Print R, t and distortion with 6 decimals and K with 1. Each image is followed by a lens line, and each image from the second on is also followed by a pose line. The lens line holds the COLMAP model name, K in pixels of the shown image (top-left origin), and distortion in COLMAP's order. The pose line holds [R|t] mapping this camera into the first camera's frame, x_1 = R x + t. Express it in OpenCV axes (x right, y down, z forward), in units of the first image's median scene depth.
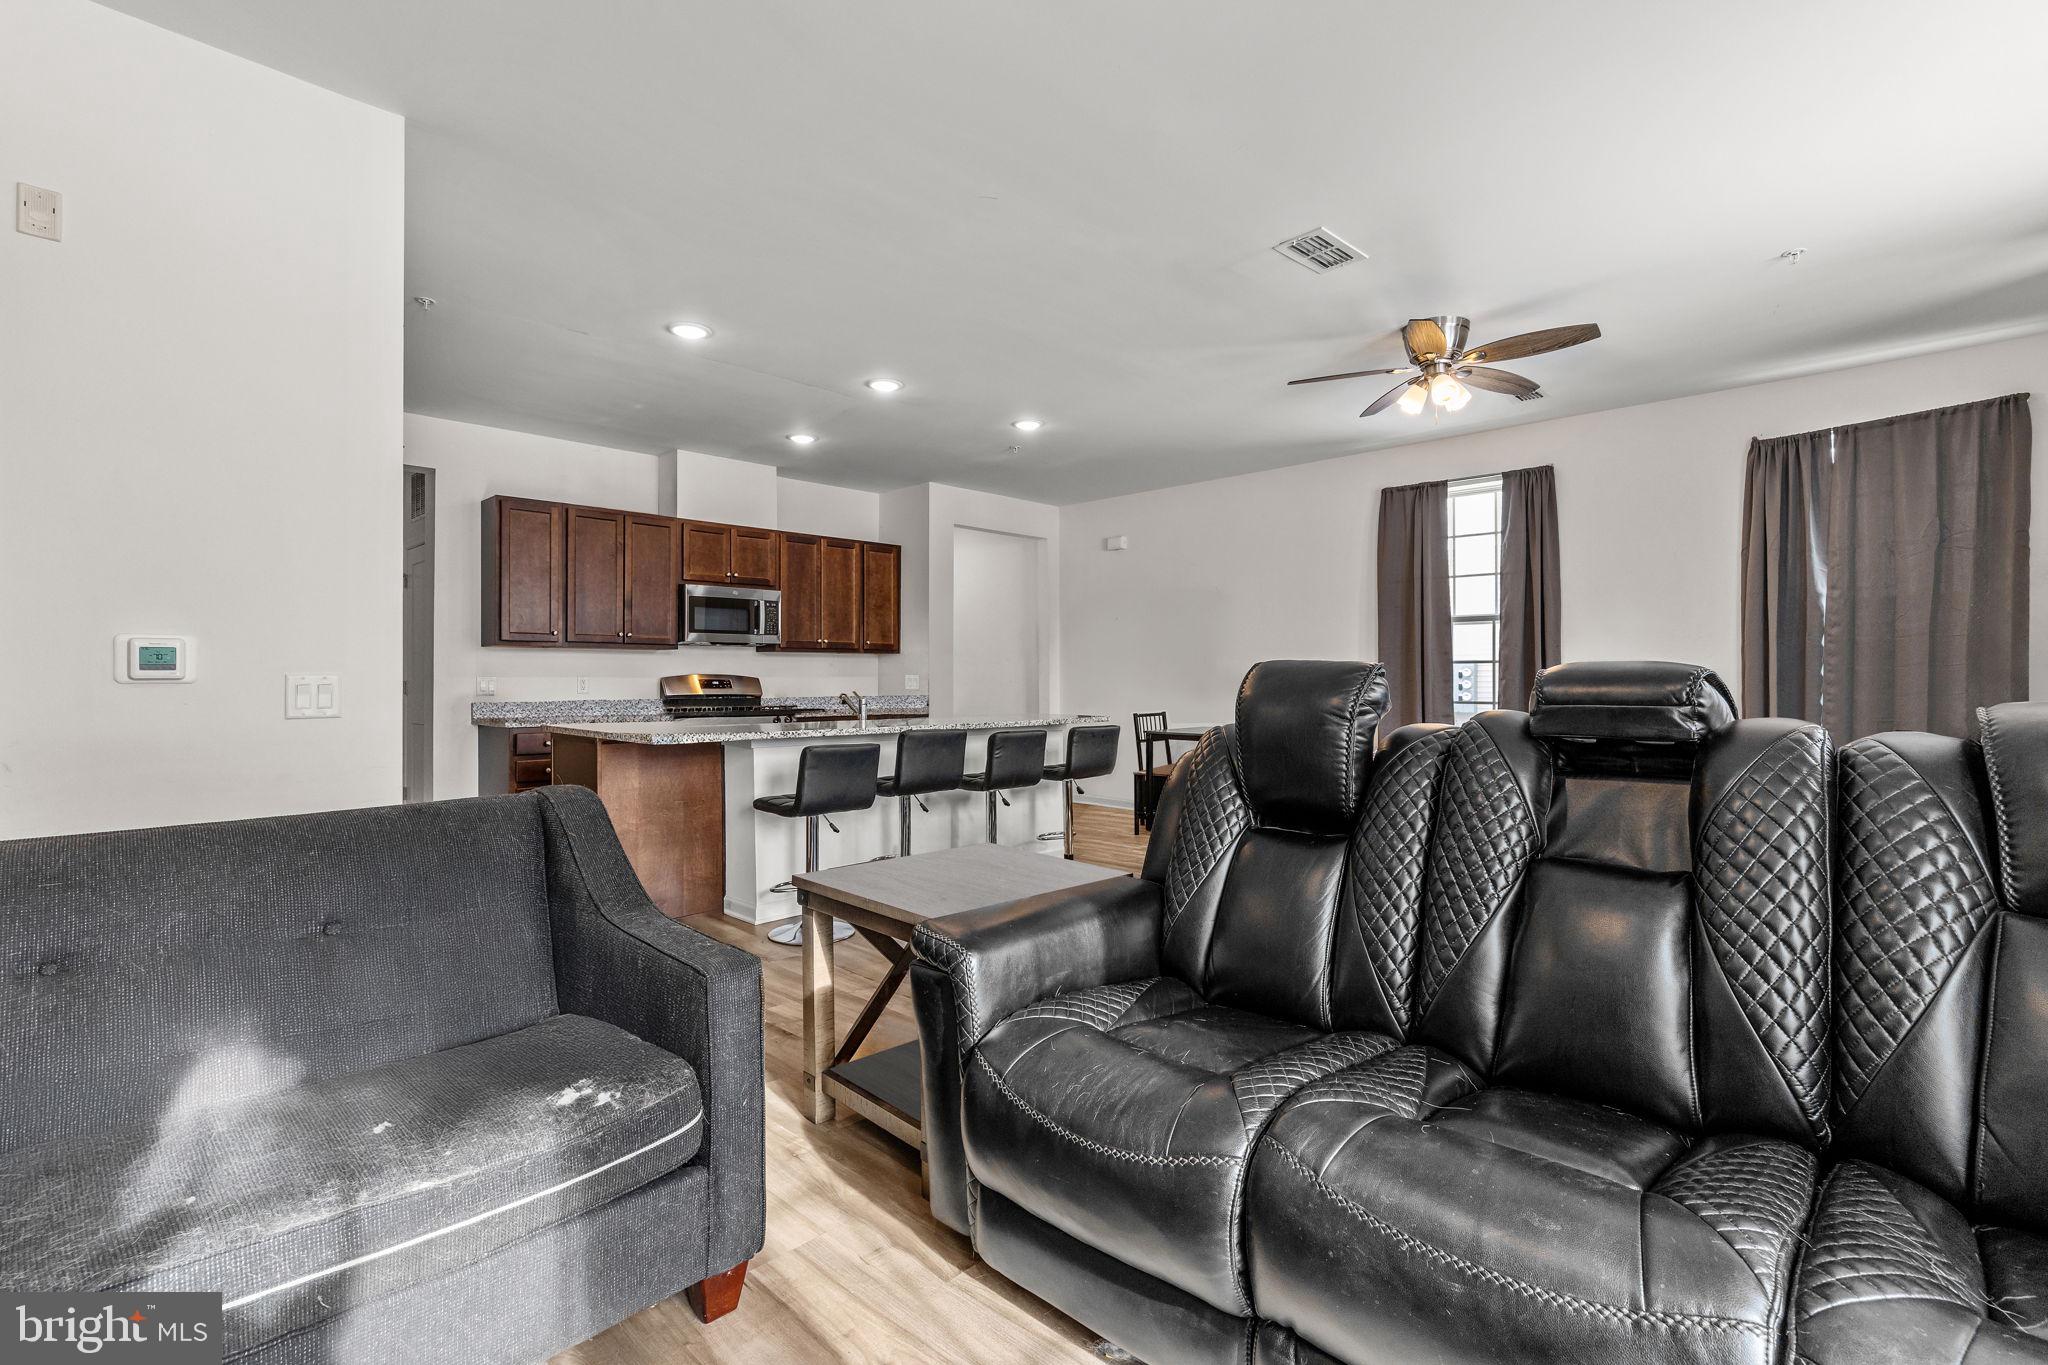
lens RADIAL K [[983.7, 0, 1024.0], [0, 983.7, 682.5], [0, 0, 1]] dist [0.002430, 0.000553]
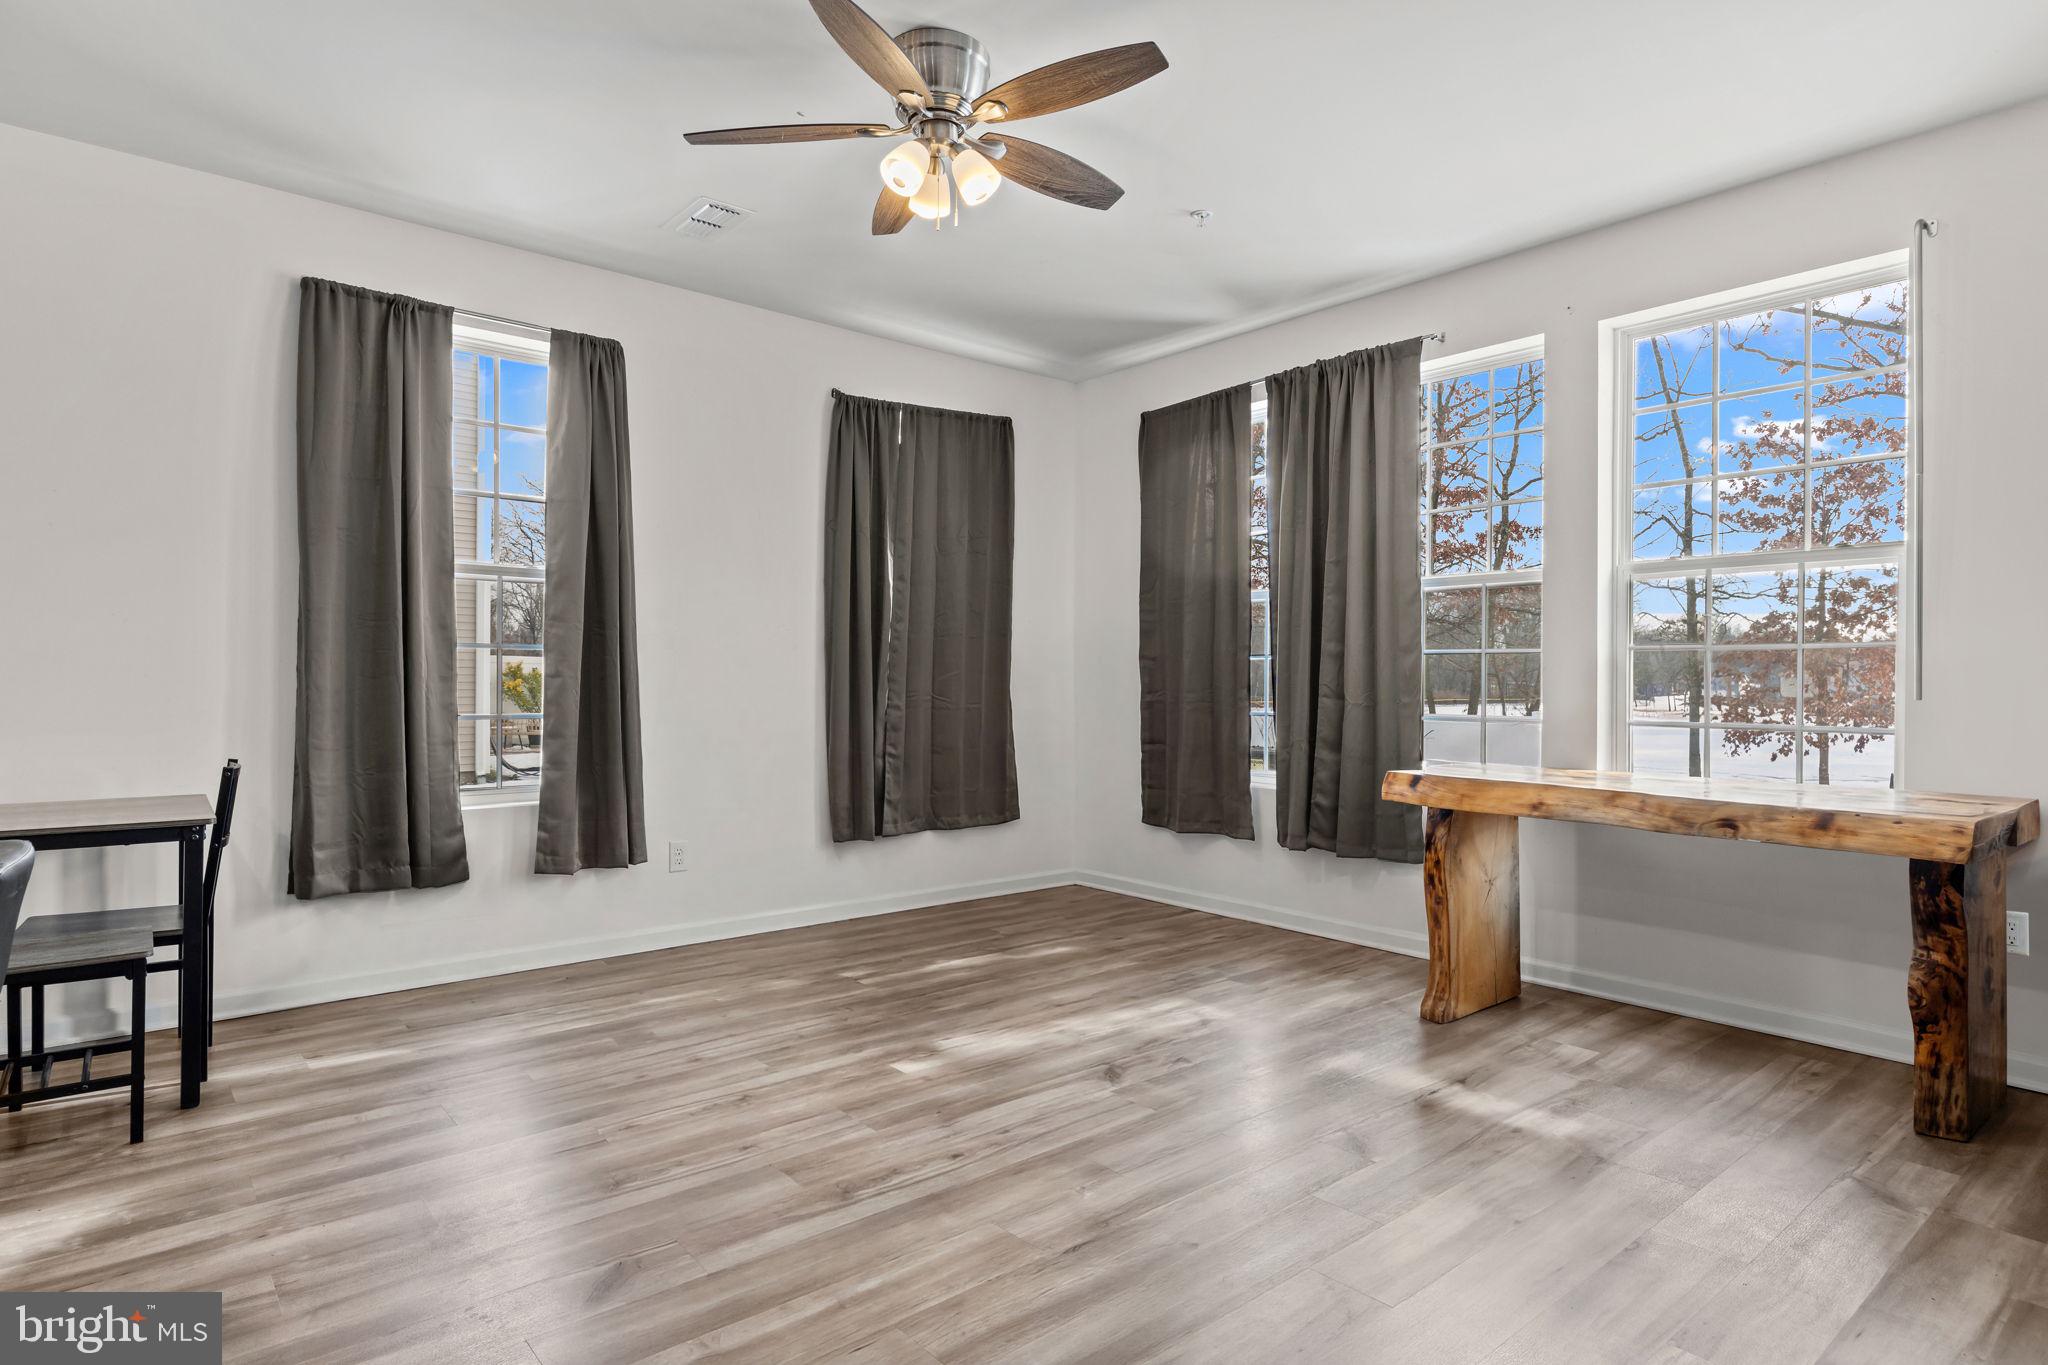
lens RADIAL K [[1122.6, 0, 1024.0], [0, 1122.6, 682.5], [0, 0, 1]] dist [0.005534, 0.001722]
pose [[0.091241, 0.002715, 0.995825, -0.143215], [-0.003177, 0.999992, -0.002436, 0.001377], [-0.995824, -0.002941, 0.091249, 0.564738]]
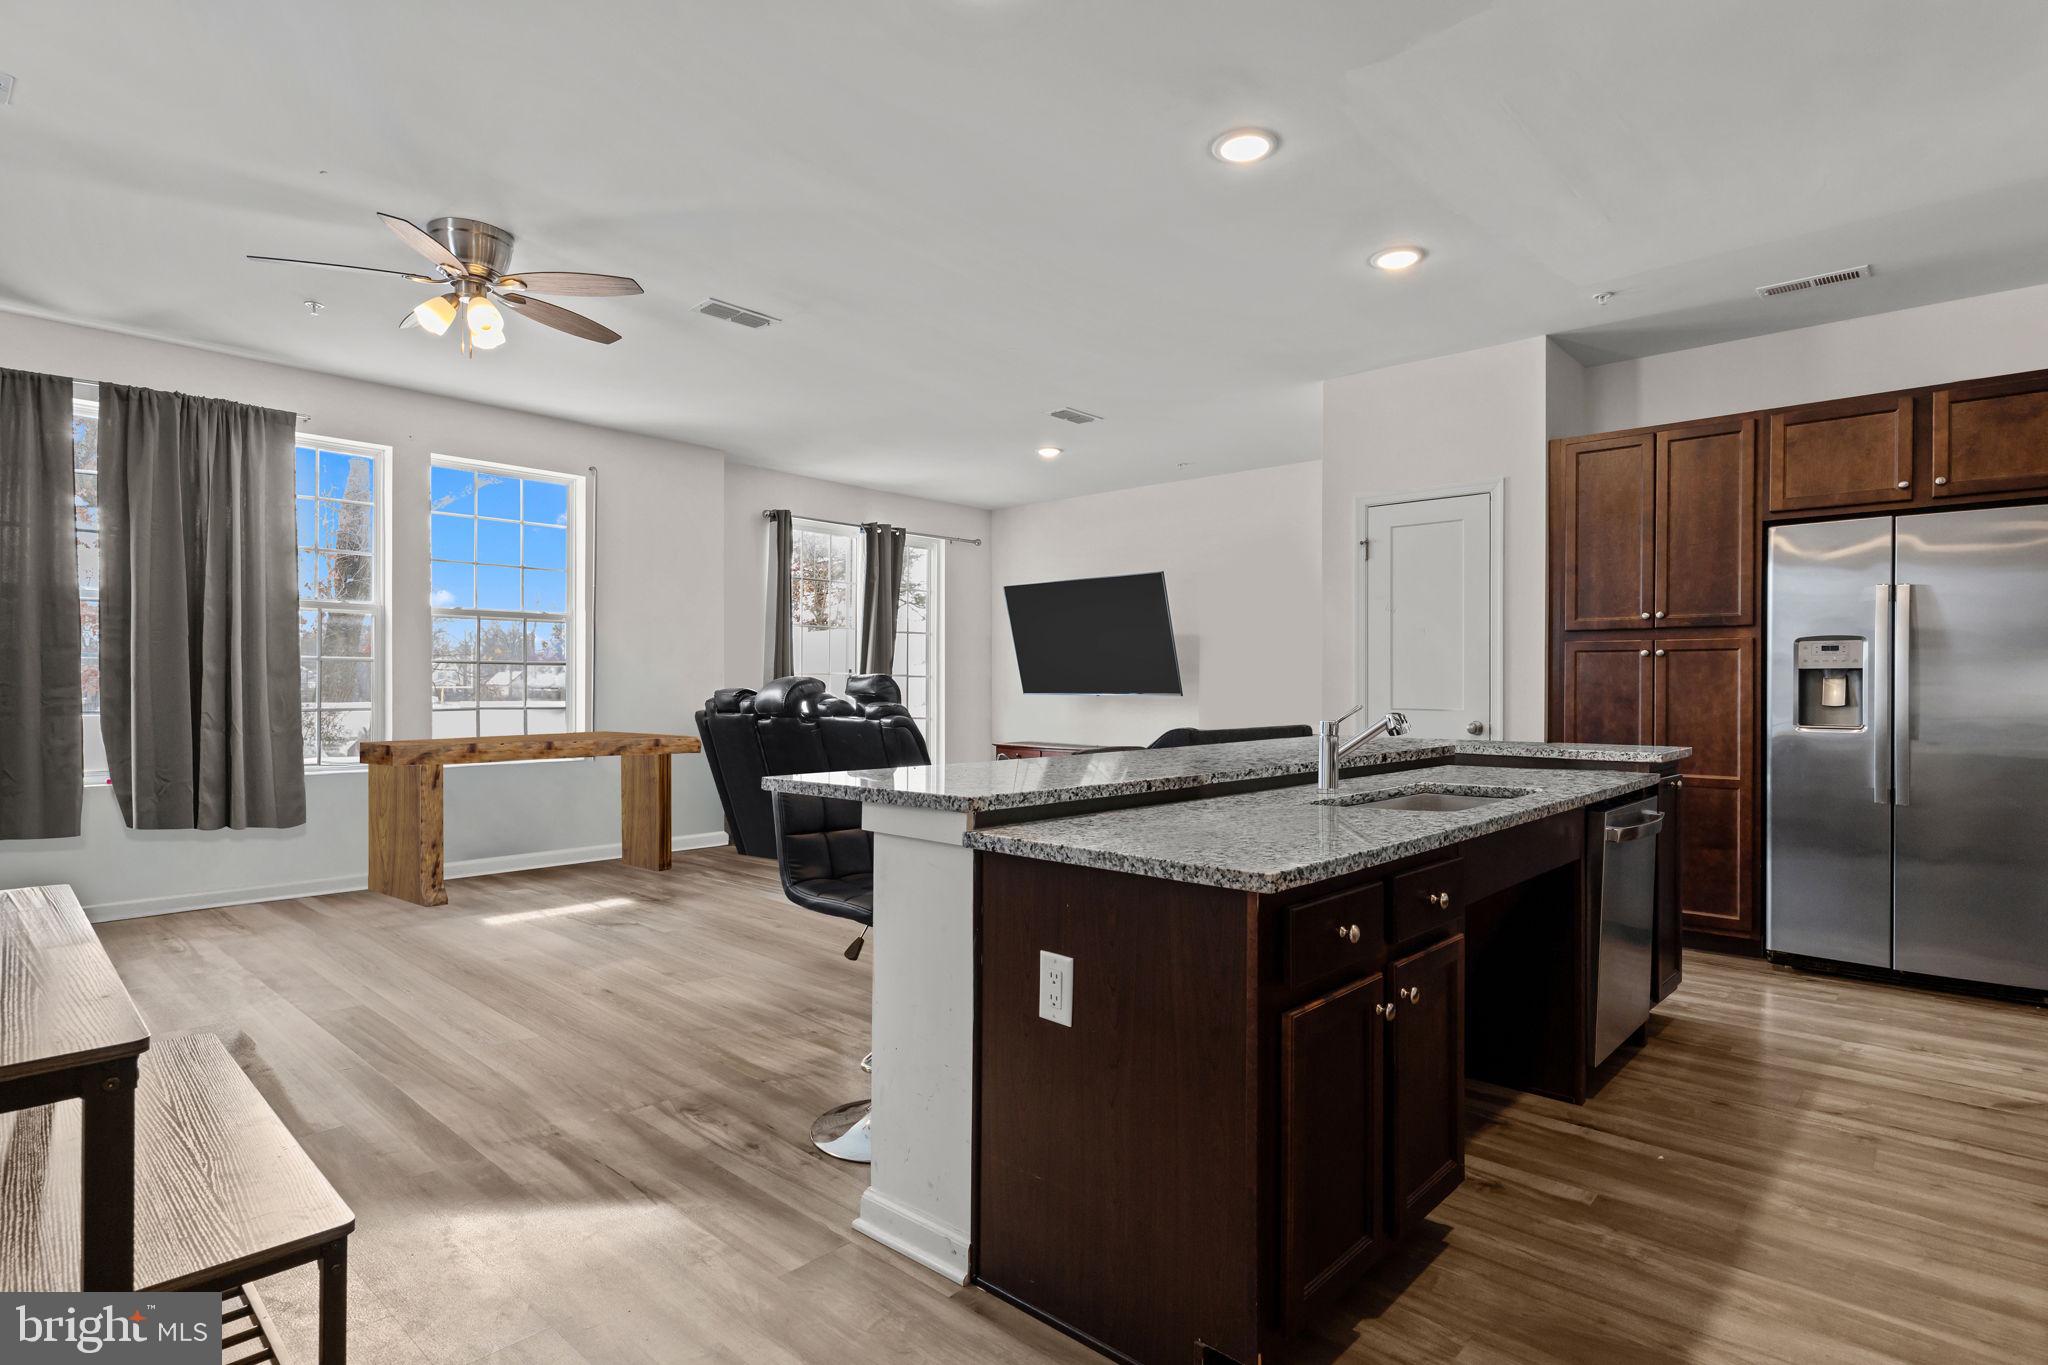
lens RADIAL K [[1004.4, 0, 1028.5], [0, 1004.4, 637.8], [0, 0, 1]] dist [0.000397, 0.000157]
pose [[-0.999313, -0.004459, -0.036797, 0.001295], [-0.002869, 0.999065, -0.043134, -0.001796], [0.036955, -0.042999, -0.998391, 1.167198]]
